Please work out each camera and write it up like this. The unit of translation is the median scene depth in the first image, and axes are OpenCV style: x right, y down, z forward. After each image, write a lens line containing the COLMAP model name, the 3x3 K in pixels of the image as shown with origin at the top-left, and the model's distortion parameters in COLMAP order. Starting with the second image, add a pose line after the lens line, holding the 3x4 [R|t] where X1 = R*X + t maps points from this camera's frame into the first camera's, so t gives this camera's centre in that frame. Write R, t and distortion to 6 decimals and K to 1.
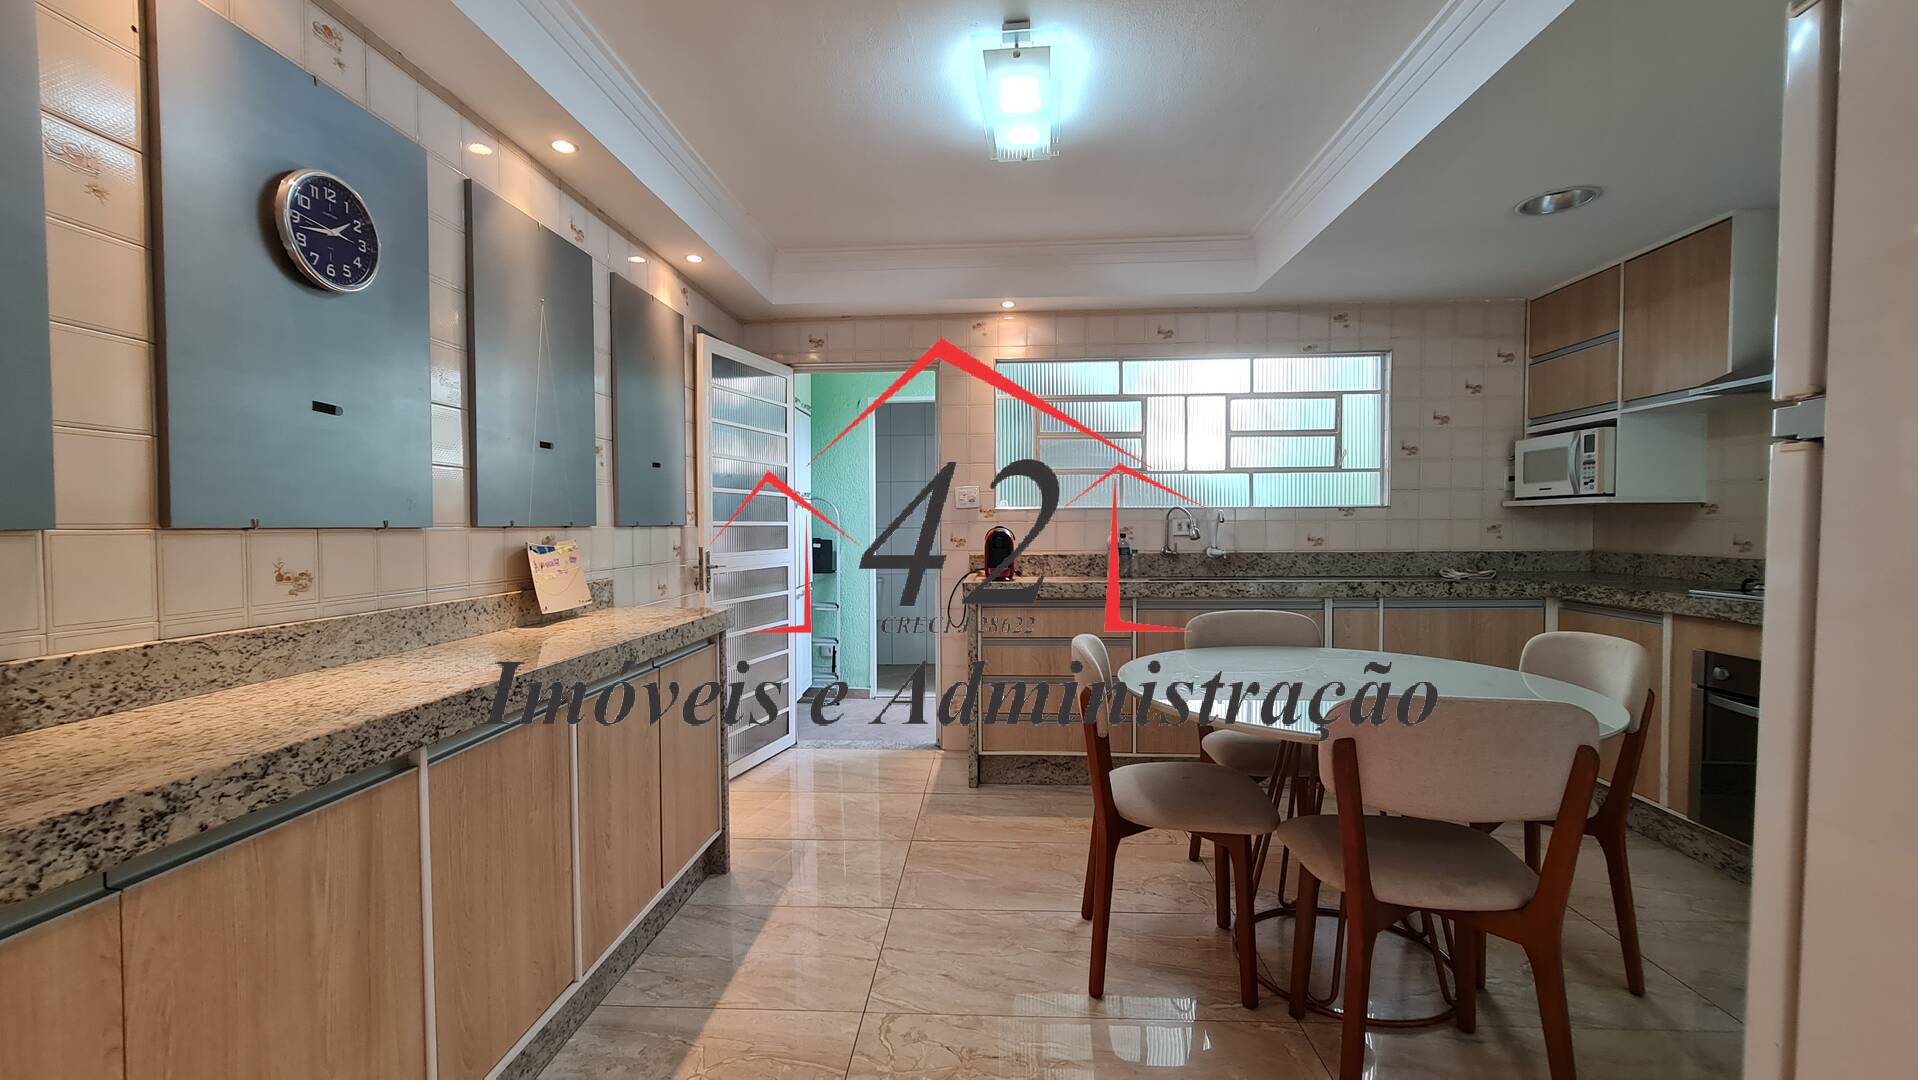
lens RADIAL K [[788.9, 0, 954.1], [0, 788.9, 539.2], [0, 0, 1]] dist [-0.006025, 0.002078]
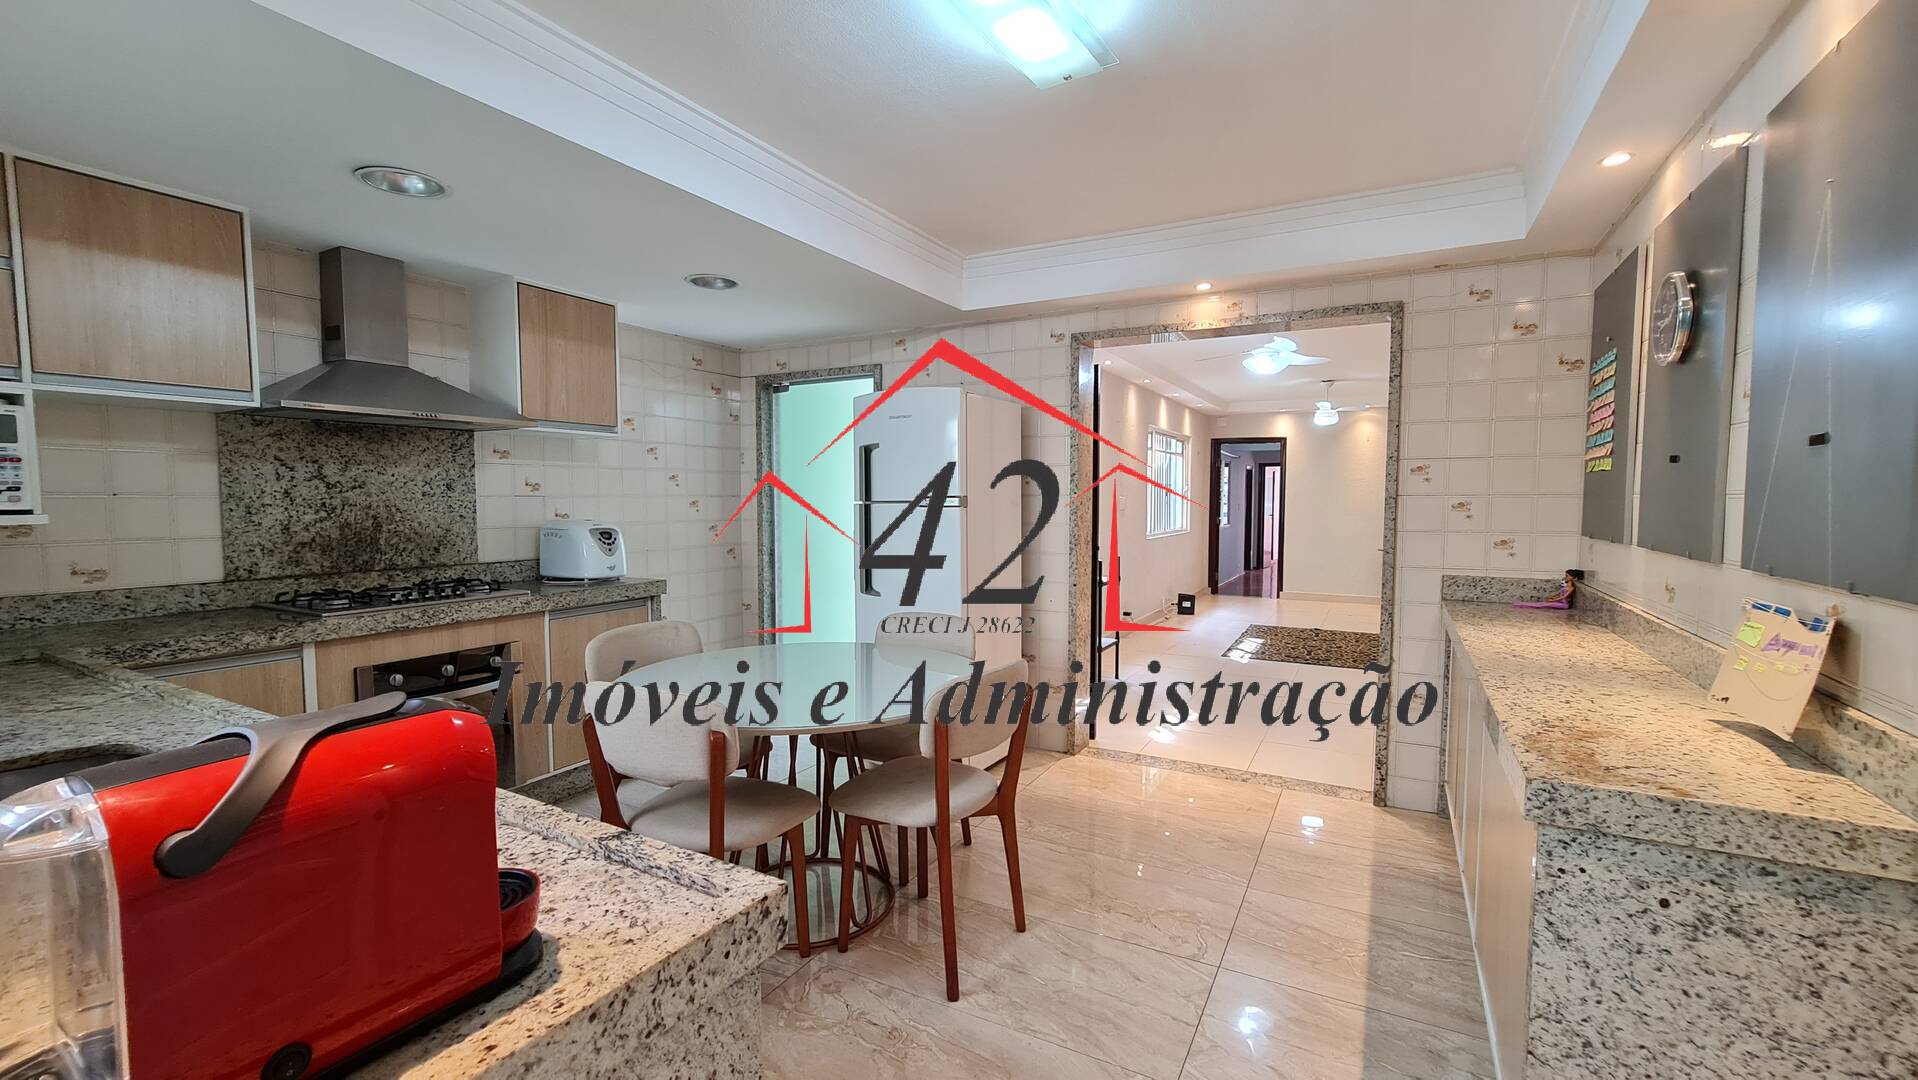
lens RADIAL K [[788.9, 0, 941.0], [0, 788.9, 549.6], [0, 0, 1]] dist [-0.006025, 0.002078]
pose [[-0.903512, -0.023903, 0.427895, -0.109857], [0.013584, 0.996344, 0.084340, -0.058374], [-0.428347, 0.082015, -0.899885, 1.060679]]
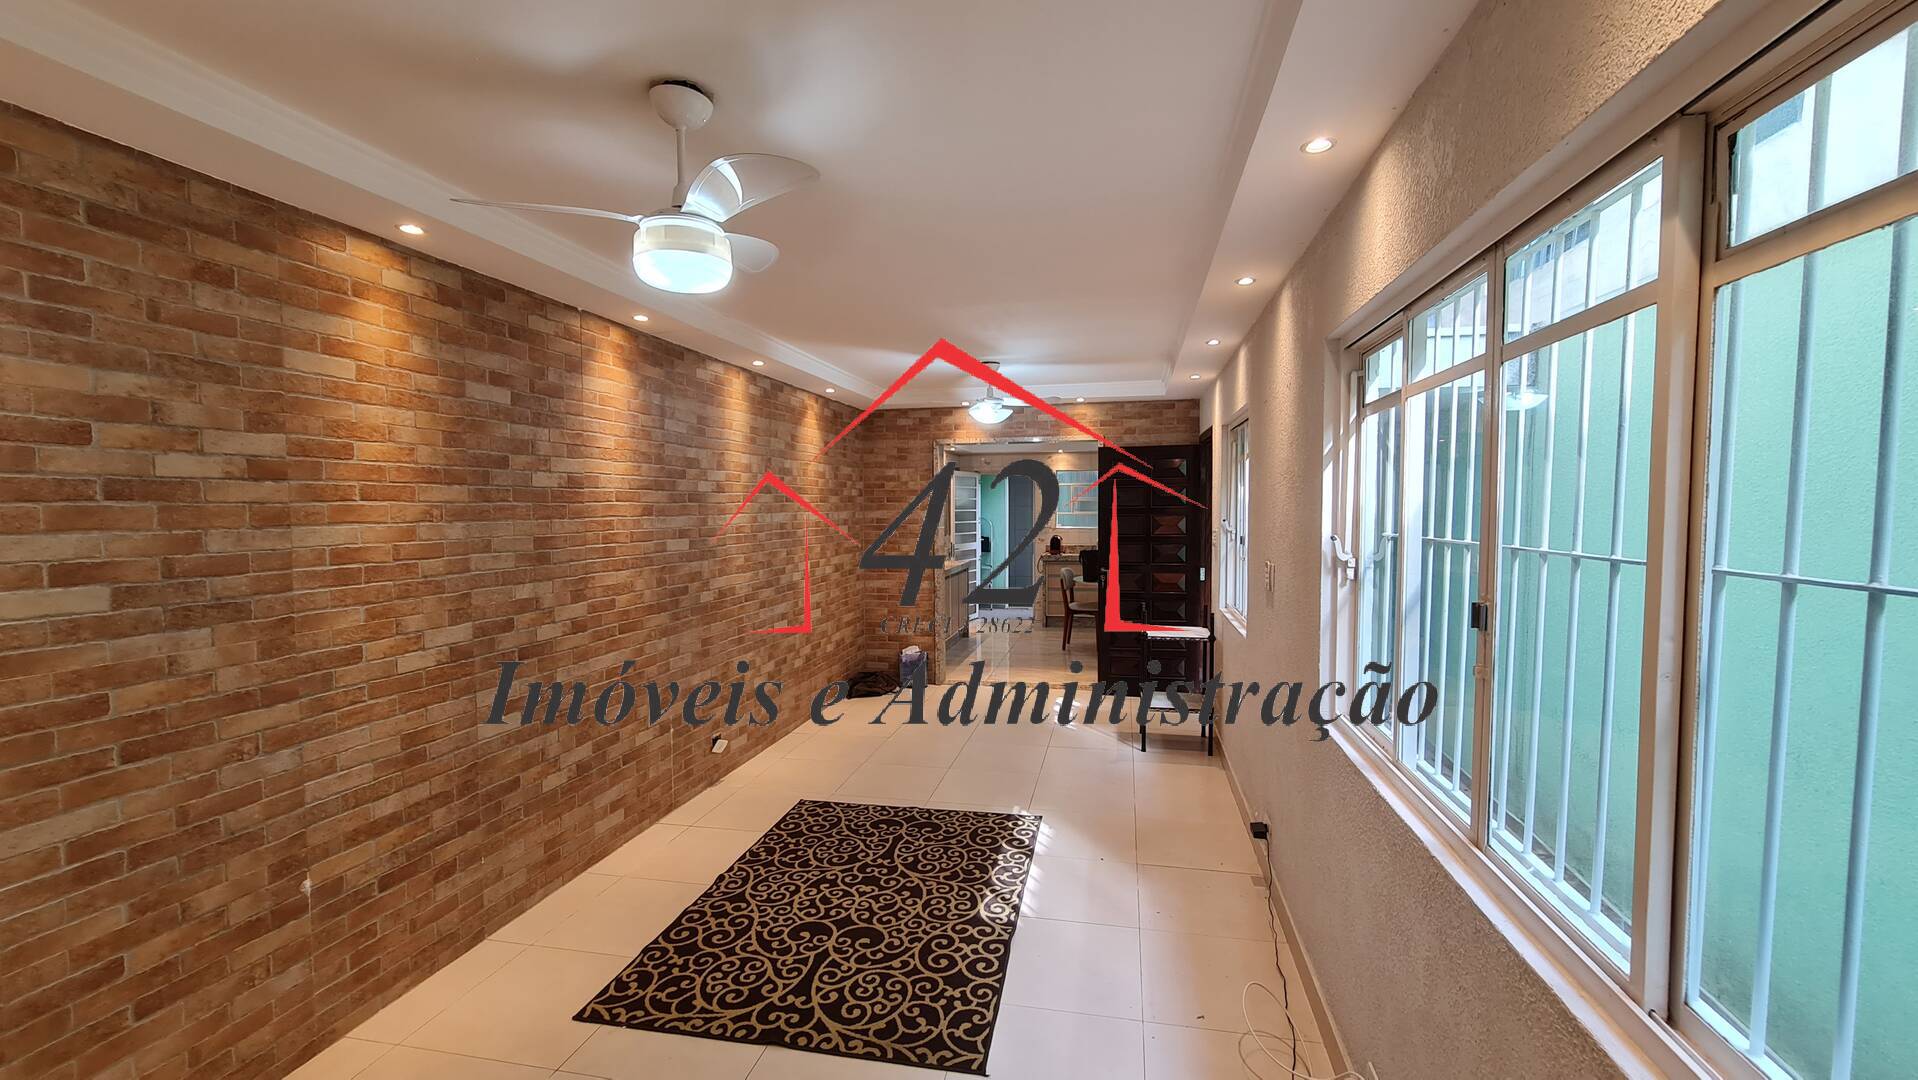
lens RADIAL K [[788.9, 0, 951.8], [0, 788.9, 555.5], [0, 0, 1]] dist [-0.006025, 0.002078]
pose [[0.989749, 0.008662, -0.142556, 0.089470], [-0.002293, 0.998994, 0.044779, -0.065492], [0.142800, -0.043993, 0.988773, -1.729294]]
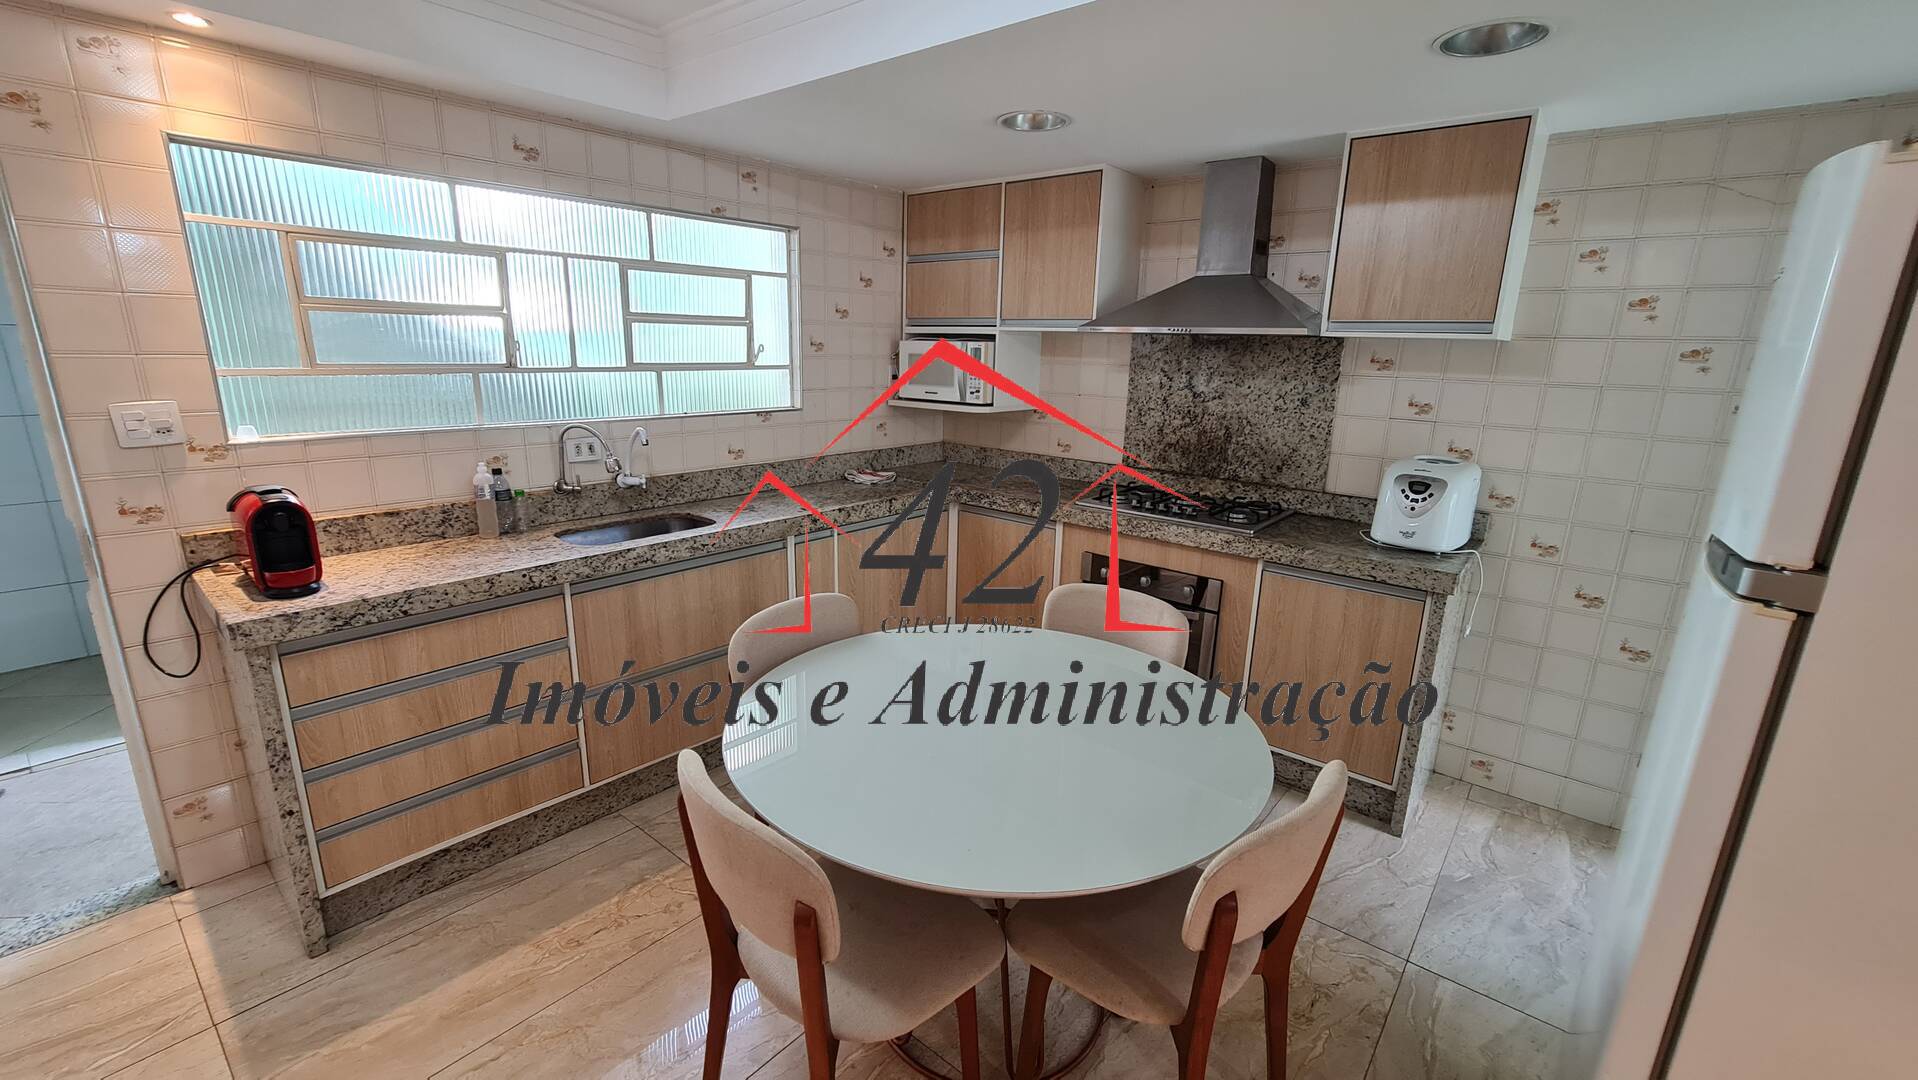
lens RADIAL K [[788.9, 0, 958.9], [0, 788.9, 542.1], [0, 0, 1]] dist [-0.006025, 0.002078]
pose [[0.592054, -0.180564, 0.785410, -0.086634], [-0.008603, 0.973105, 0.230200, -0.103746], [-0.805853, -0.143048, 0.574577, 0.306535]]
